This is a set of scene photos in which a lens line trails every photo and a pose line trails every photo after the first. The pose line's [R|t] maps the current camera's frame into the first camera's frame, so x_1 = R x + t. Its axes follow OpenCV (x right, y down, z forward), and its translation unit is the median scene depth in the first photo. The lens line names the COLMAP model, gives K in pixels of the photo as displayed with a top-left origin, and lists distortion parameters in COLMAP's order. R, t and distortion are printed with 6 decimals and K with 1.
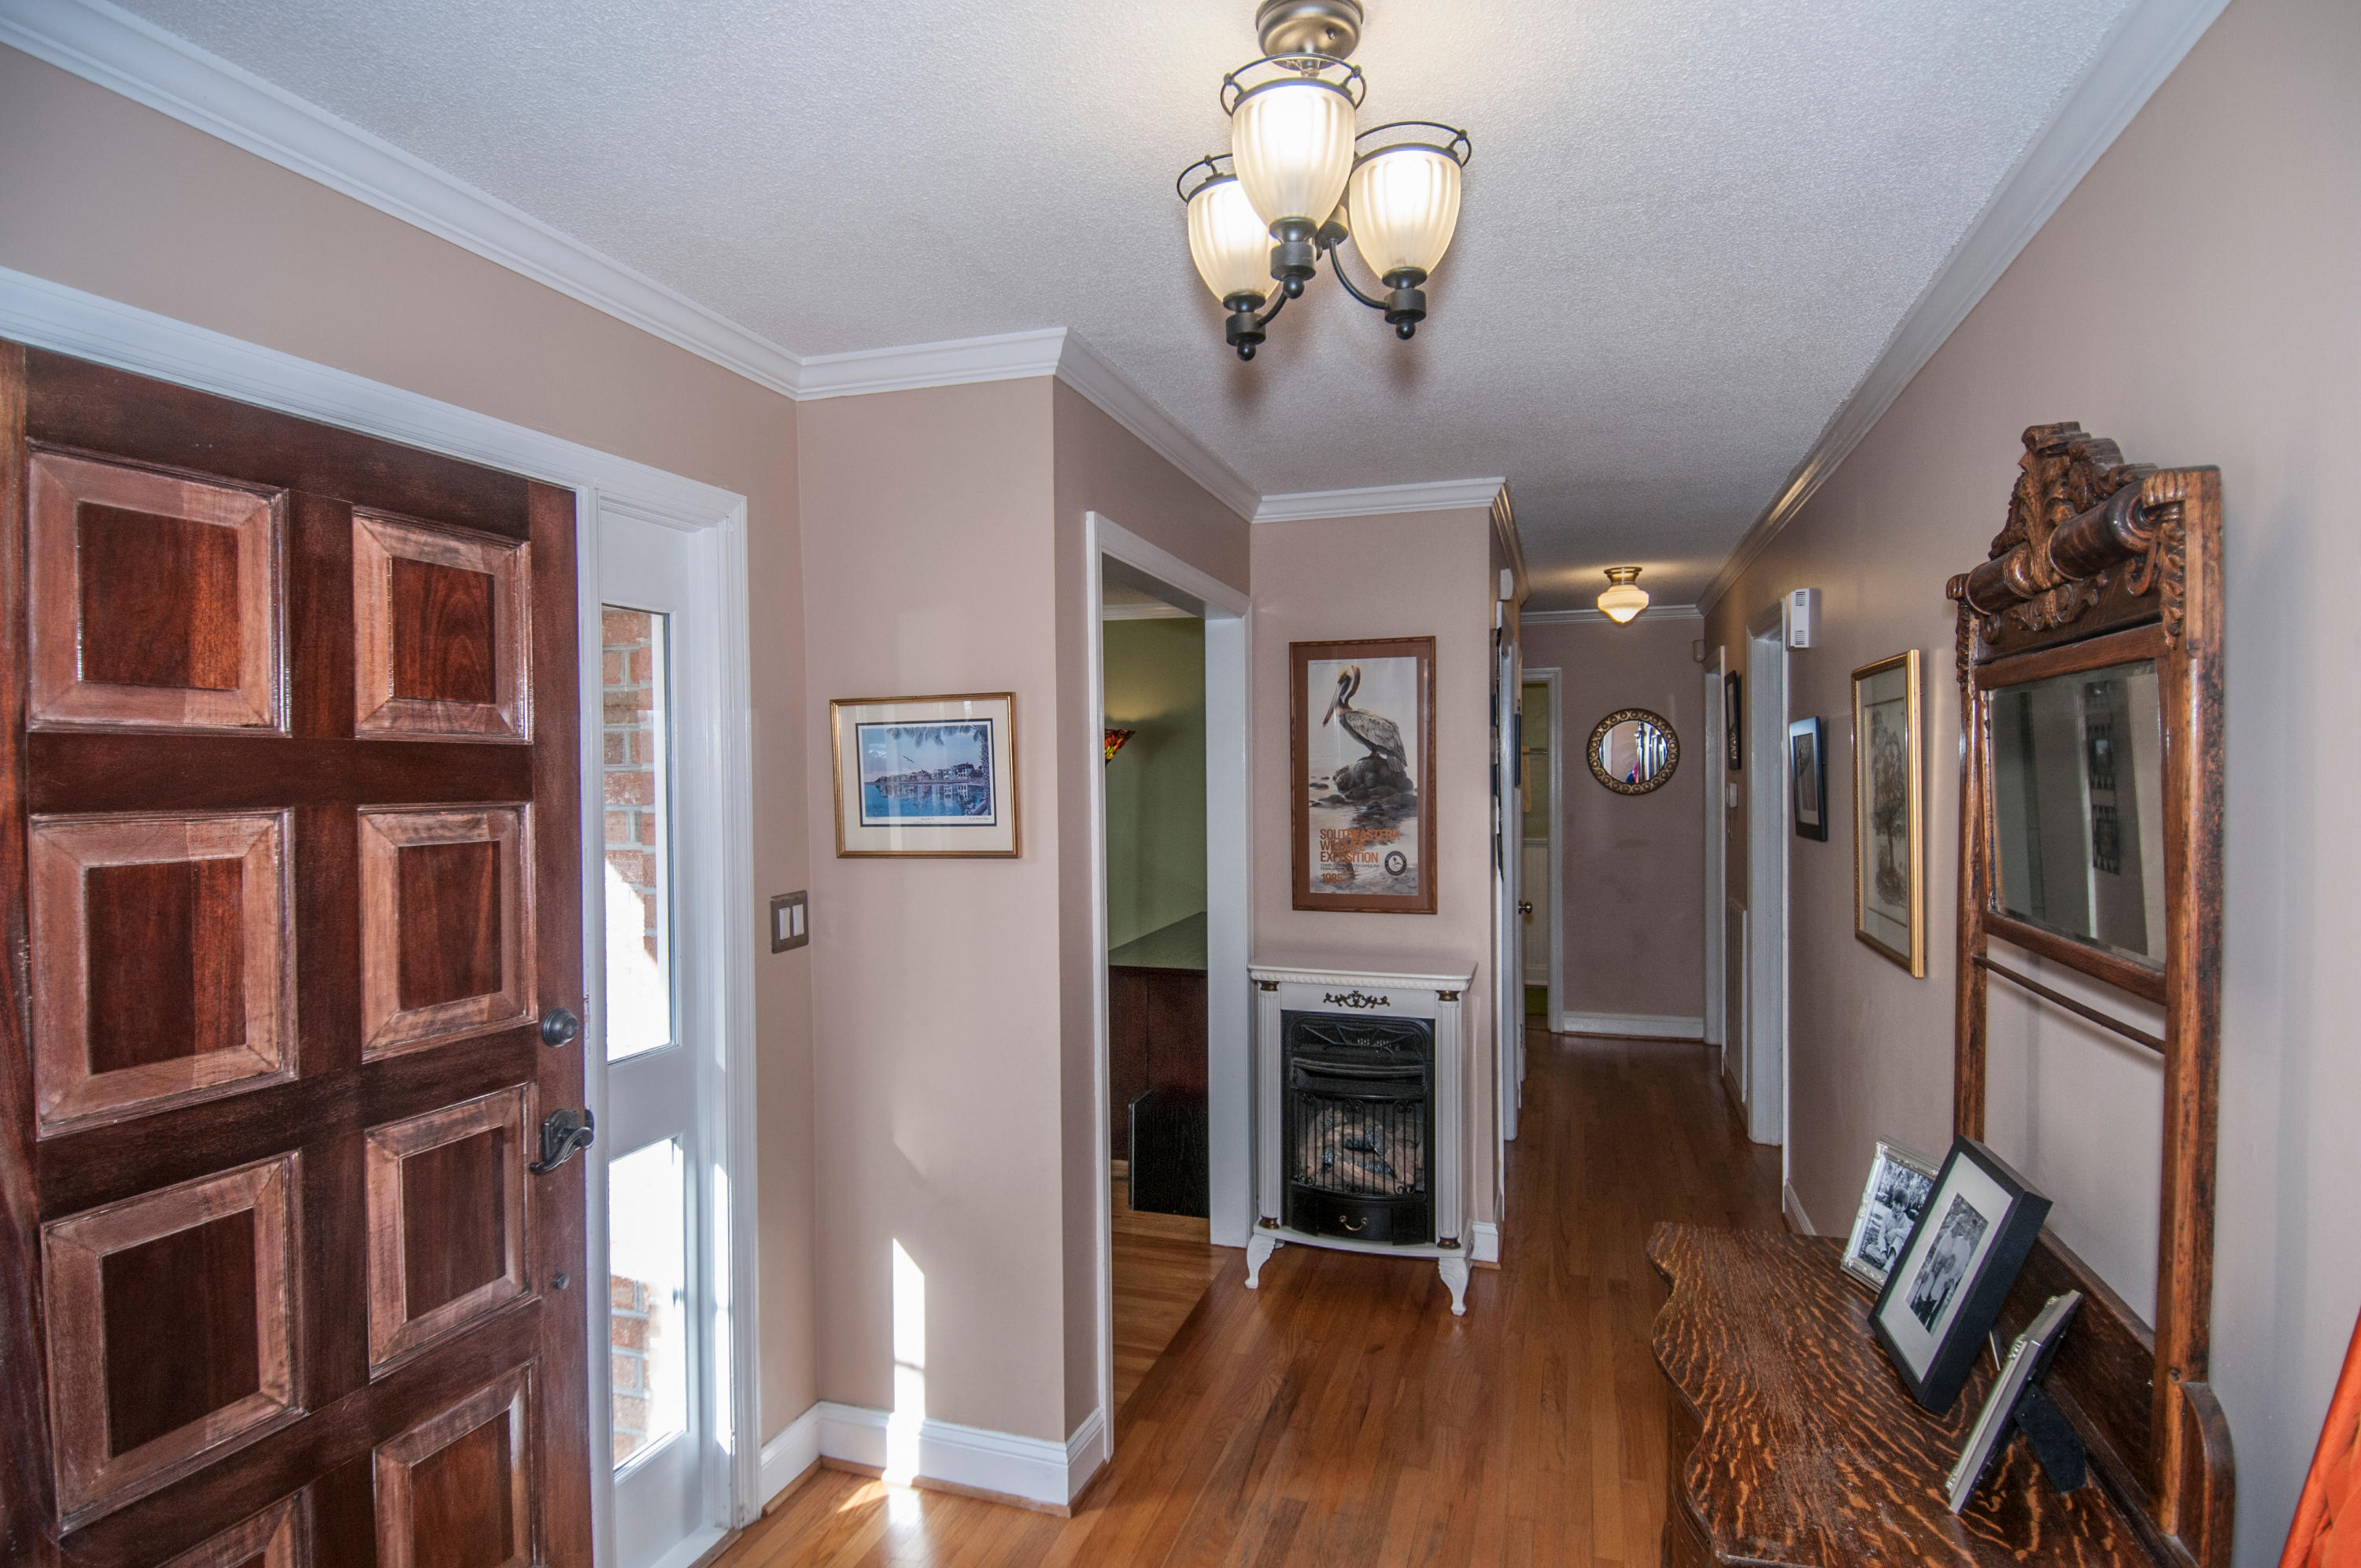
lens RADIAL K [[1221.8, 0, 1198.7], [0, 1221.8, 785.4], [0, 0, 1]] dist [0.013548, -0.008372]
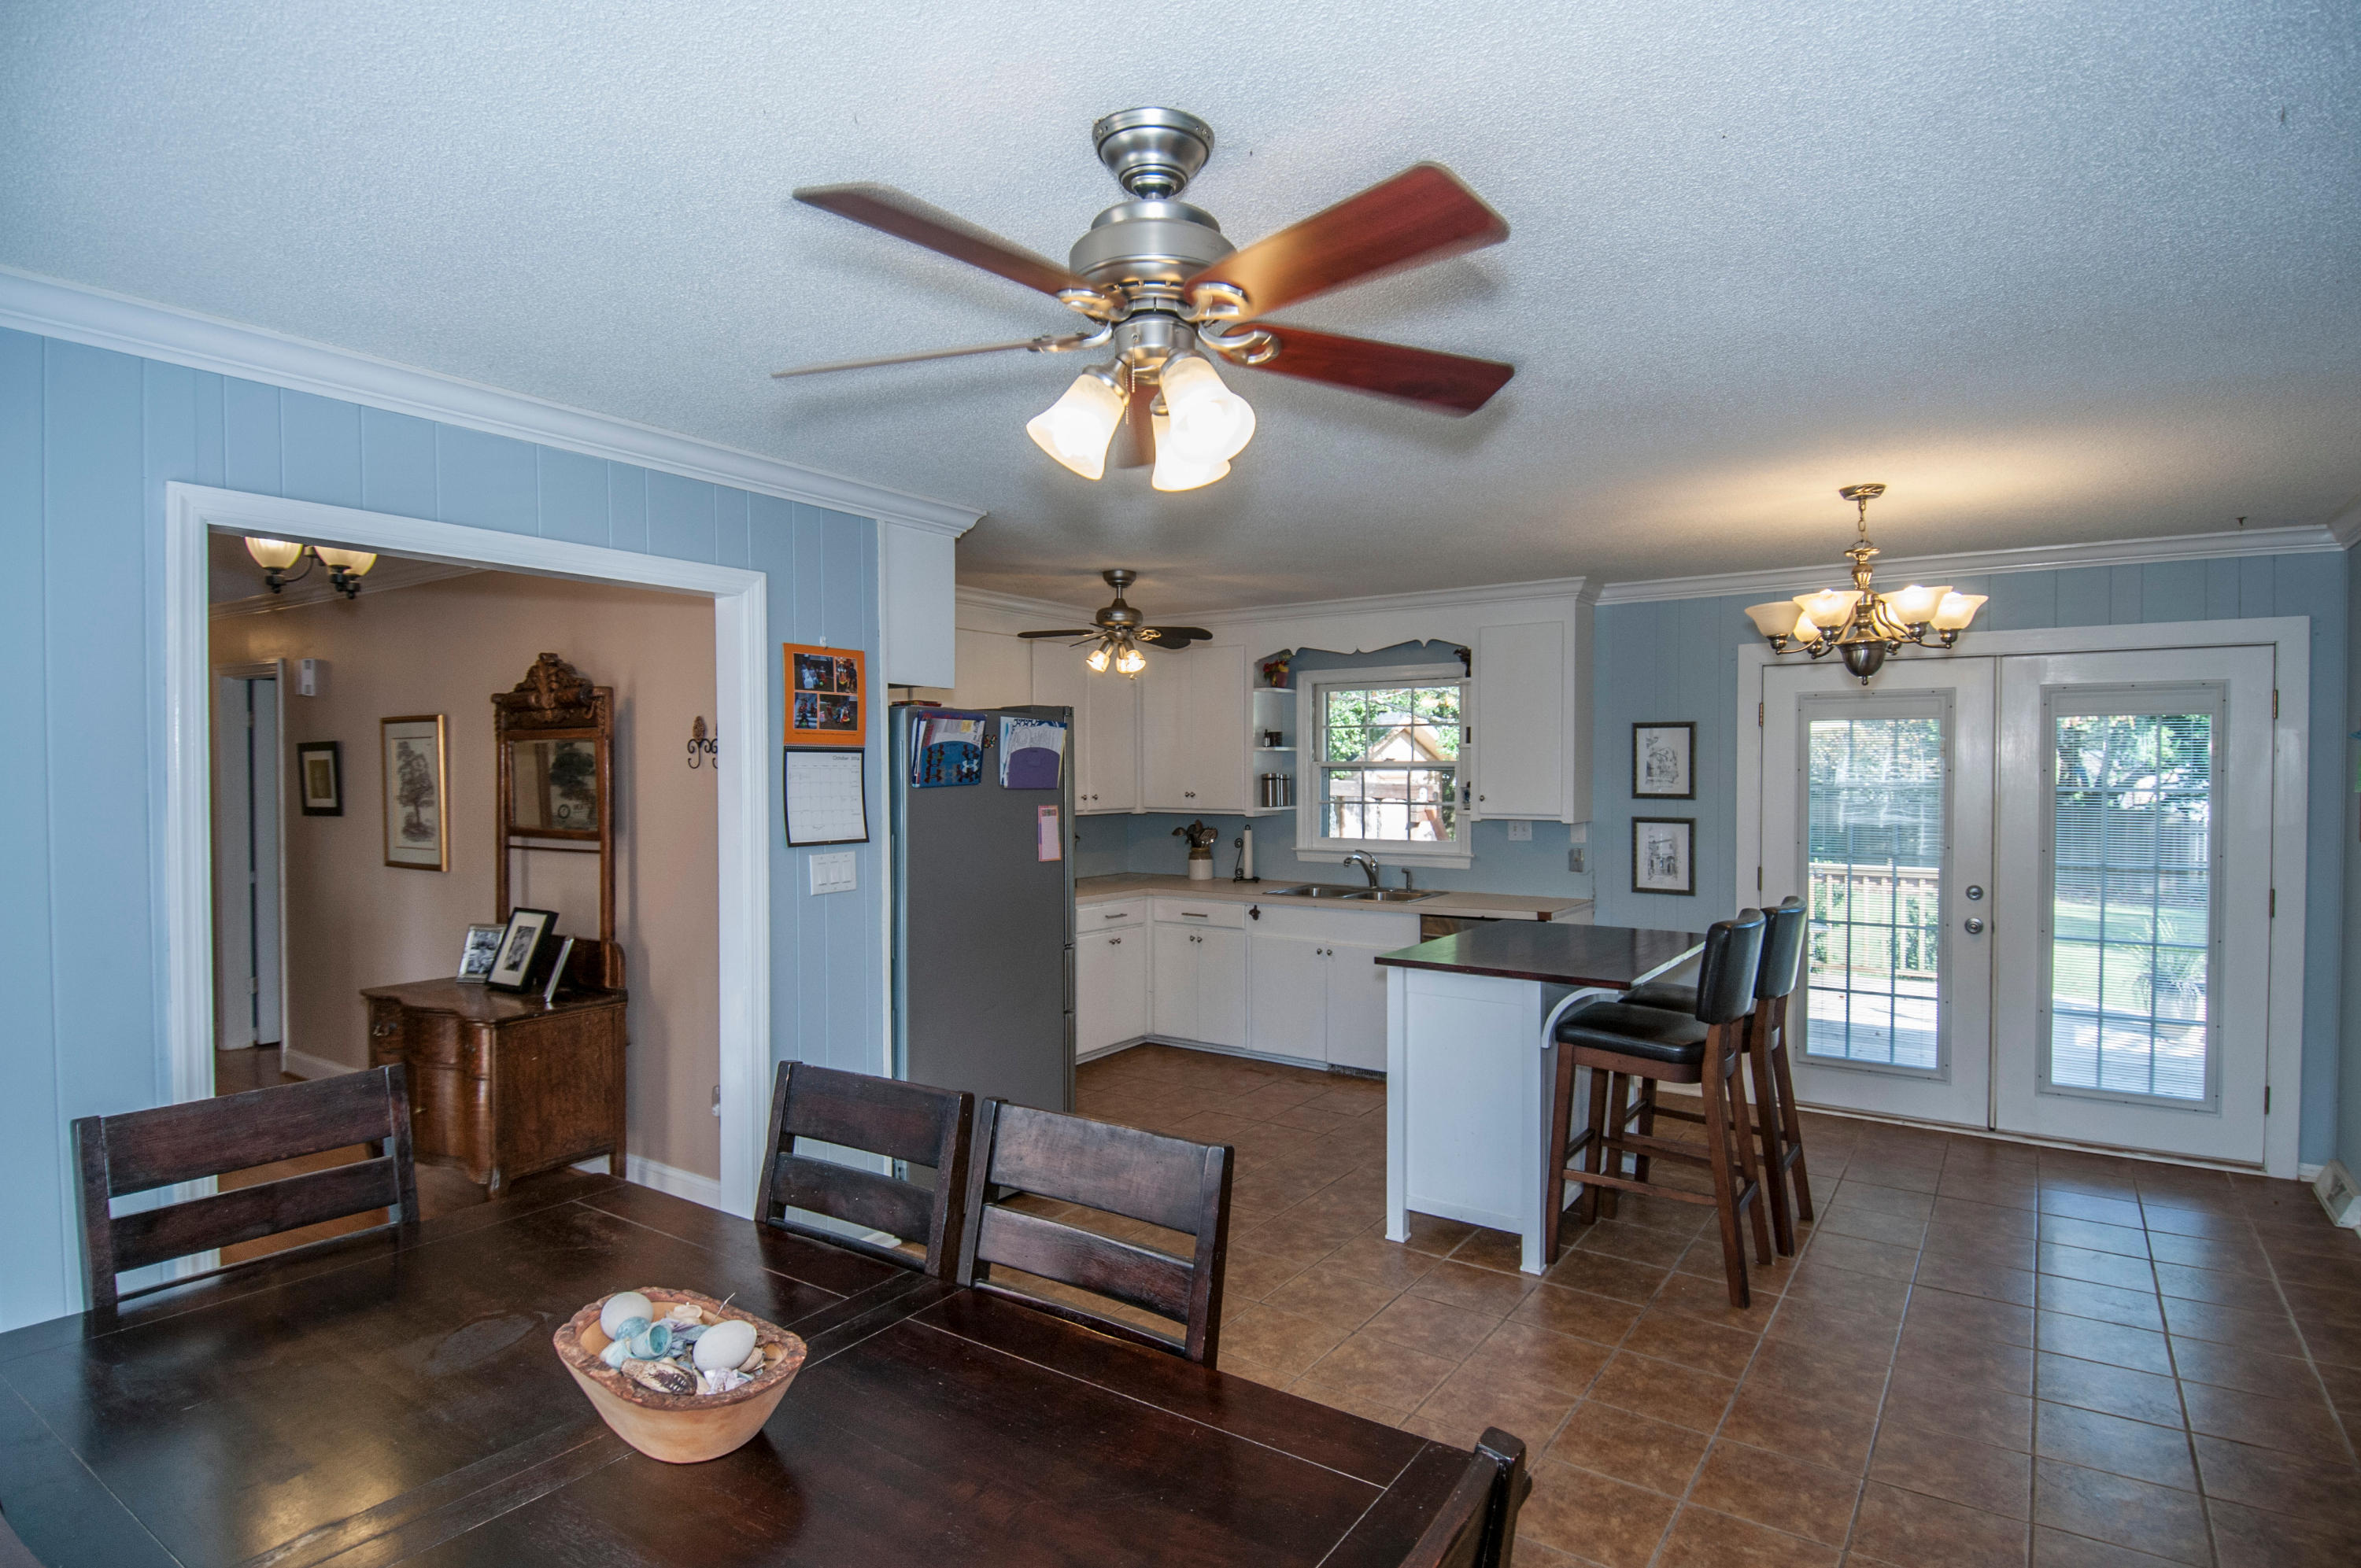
lens RADIAL K [[1221.8, 0, 1195.0], [0, 1221.8, 790.7], [0, 0, 1]] dist [0.013548, -0.008372]
pose [[0.275182, -0.018558, 0.961213, -1.685386], [0.005628, 0.999828, 0.017692, -0.009657], [-0.961376, 0.000542, 0.275239, -1.276399]]
